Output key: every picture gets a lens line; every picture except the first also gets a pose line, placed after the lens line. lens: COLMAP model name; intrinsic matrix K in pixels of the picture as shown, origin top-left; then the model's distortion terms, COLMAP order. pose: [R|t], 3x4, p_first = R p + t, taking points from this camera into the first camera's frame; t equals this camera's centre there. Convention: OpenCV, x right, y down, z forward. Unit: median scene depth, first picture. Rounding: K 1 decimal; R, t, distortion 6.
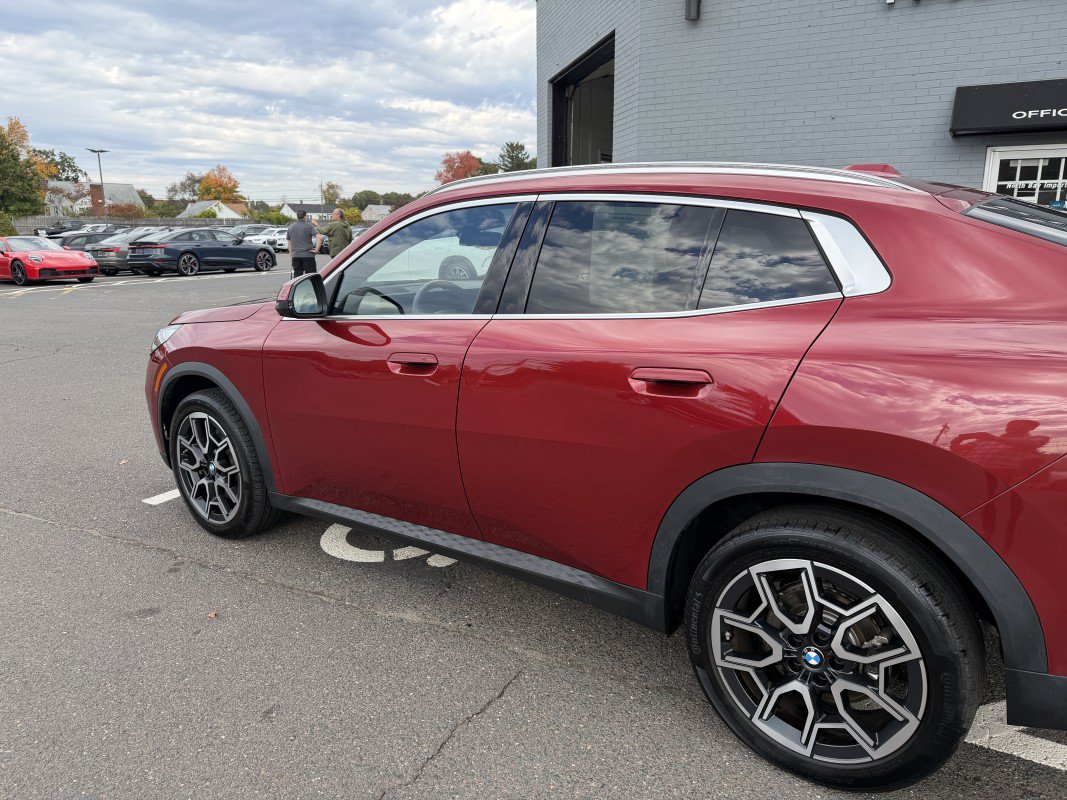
lens RADIAL K [[756.7, 0, 530.9], [0, 756.7, 388.9], [0, 0, 1]] dist [0.003380, -0.009764]
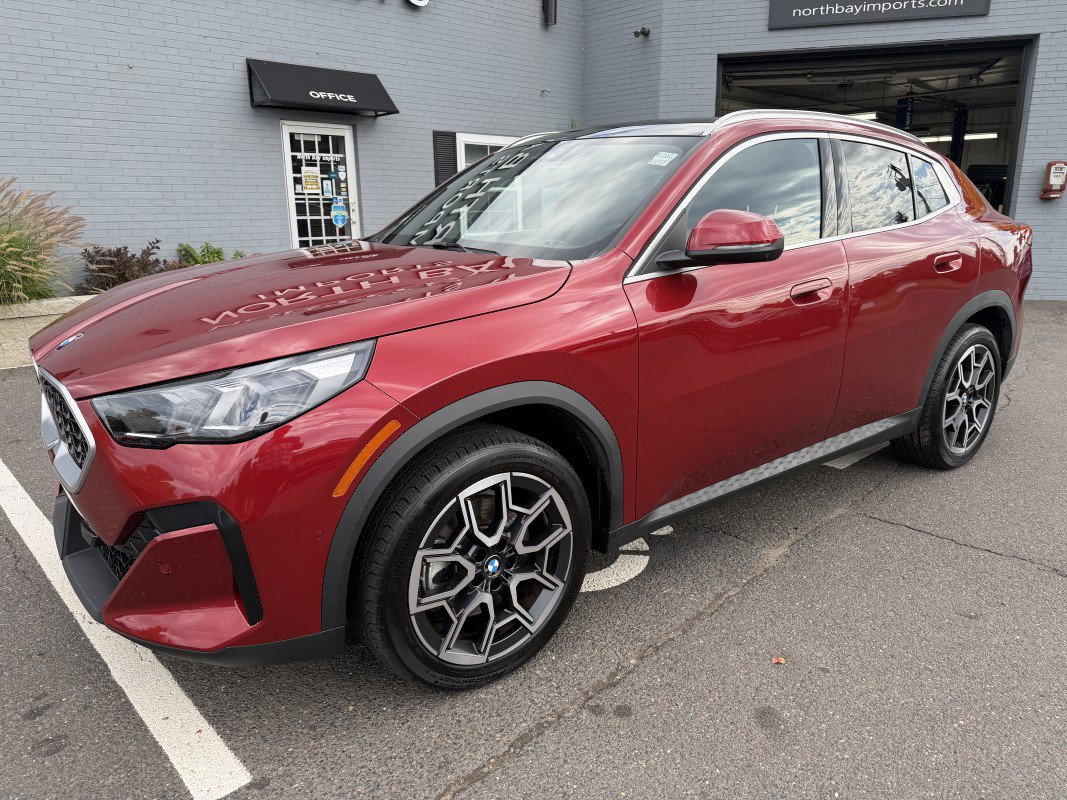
lens RADIAL K [[756.2, 0, 528.5], [0, 756.2, 395.9], [0, 0, 1]] dist [0.000126, -0.007308]
pose [[0.269886, -0.232395, 0.934427, -0.430515], [0.203288, 0.962316, 0.180616, -0.054869], [-0.941188, 0.141212, 0.306958, 0.368920]]
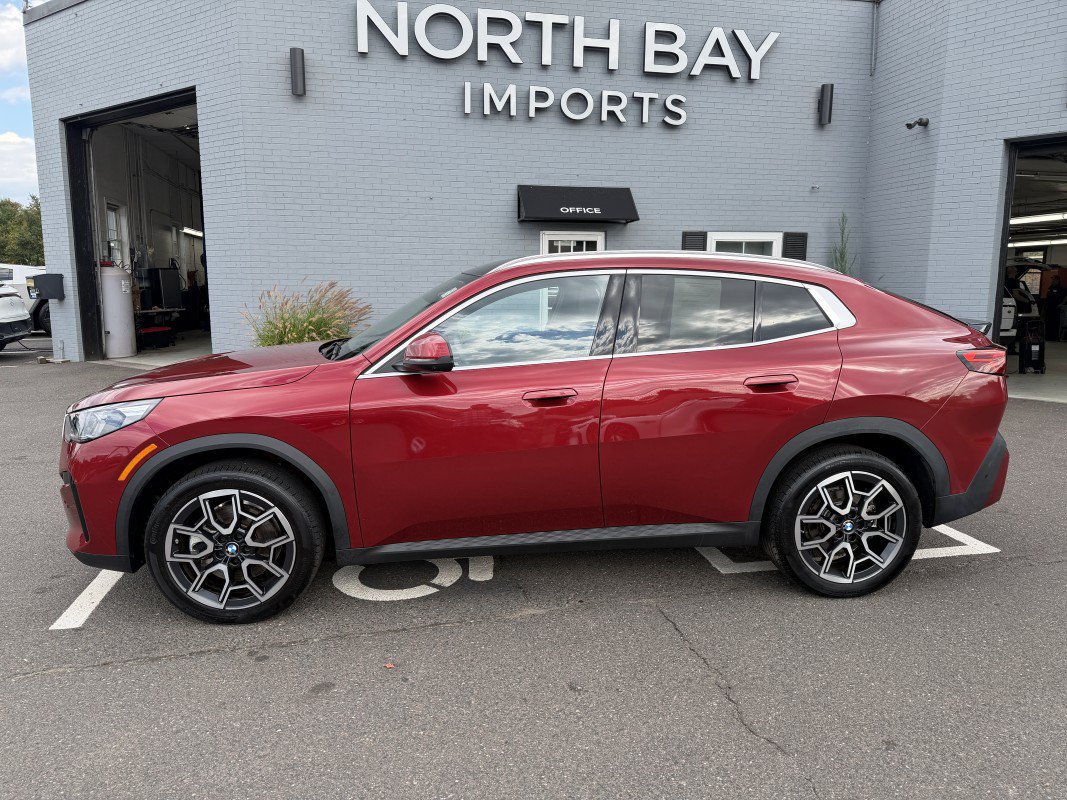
lens RADIAL K [[745.5, 0, 526.7], [0, 745.5, 392.7], [0, 0, 1]] dist [0.067157, -0.100639]
pose [[0.736704, -0.088837, 0.670354, -0.353095], [0.132480, 0.991083, -0.014251, -0.010344], [-0.663111, 0.099308, 0.741904, 0.035141]]
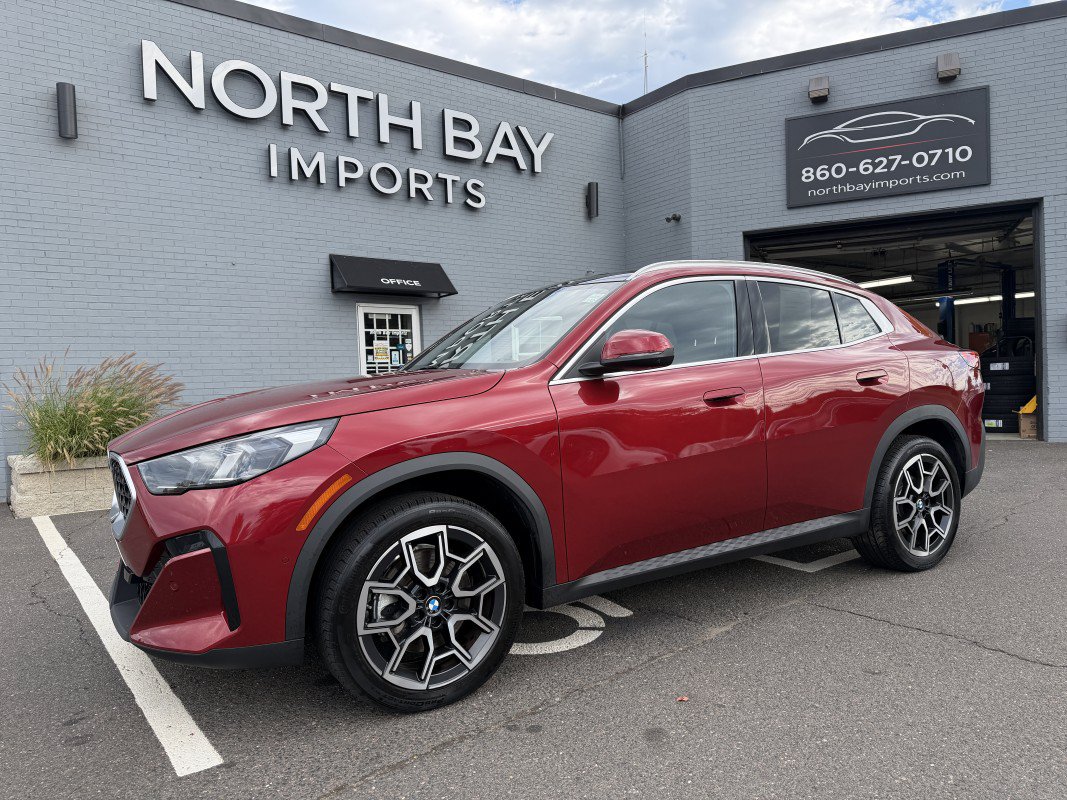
lens RADIAL K [[742.8, 0, 533.5], [0, 742.8, 400.0], [0, 0, 1]] dist [0.073870, -0.114097]
pose [[0.367738, -0.028240, 0.929501, -0.485599], [0.225626, 0.972382, -0.059722, -0.009297], [-0.902143, 0.231682, 0.363953, 0.290752]]
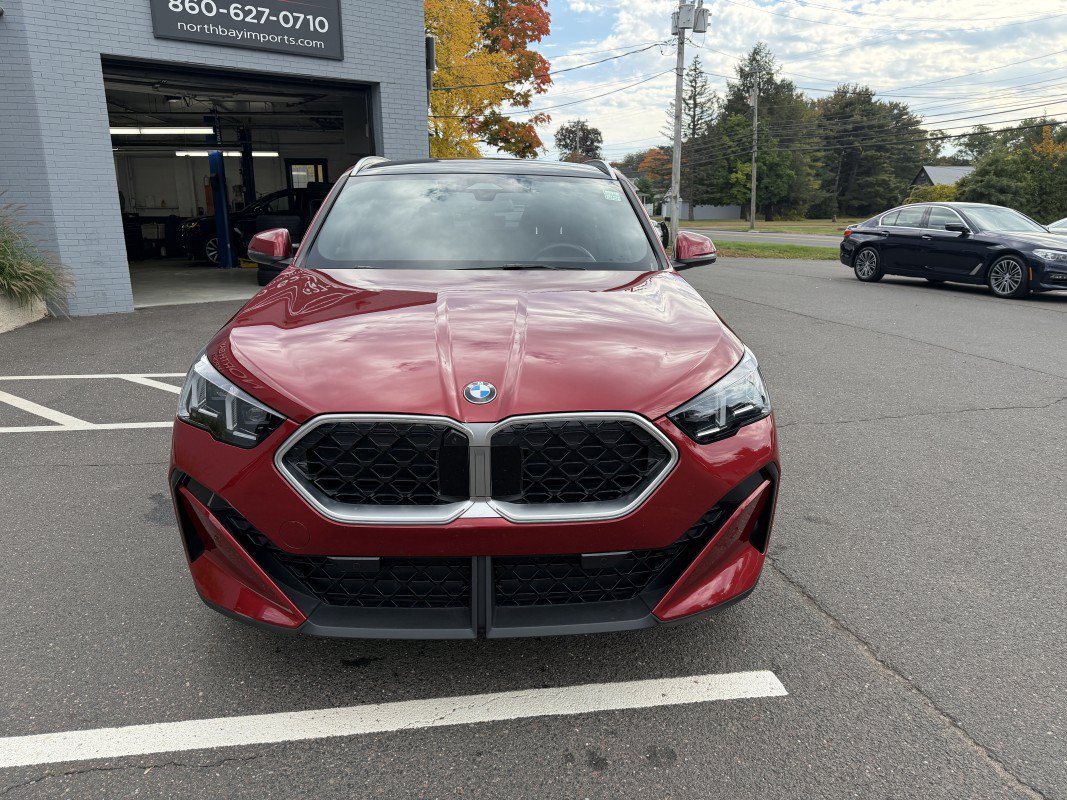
lens RADIAL K [[756.2, 0, 528.5], [0, 756.2, 395.9], [0, 0, 1]] dist [0.000126, -0.007308]
pose [[-0.639617, -0.178891, 0.747588, -0.410199], [0.163309, 0.918719, 0.359564, -0.143757], [-0.751146, 0.352071, -0.558413, 0.738429]]
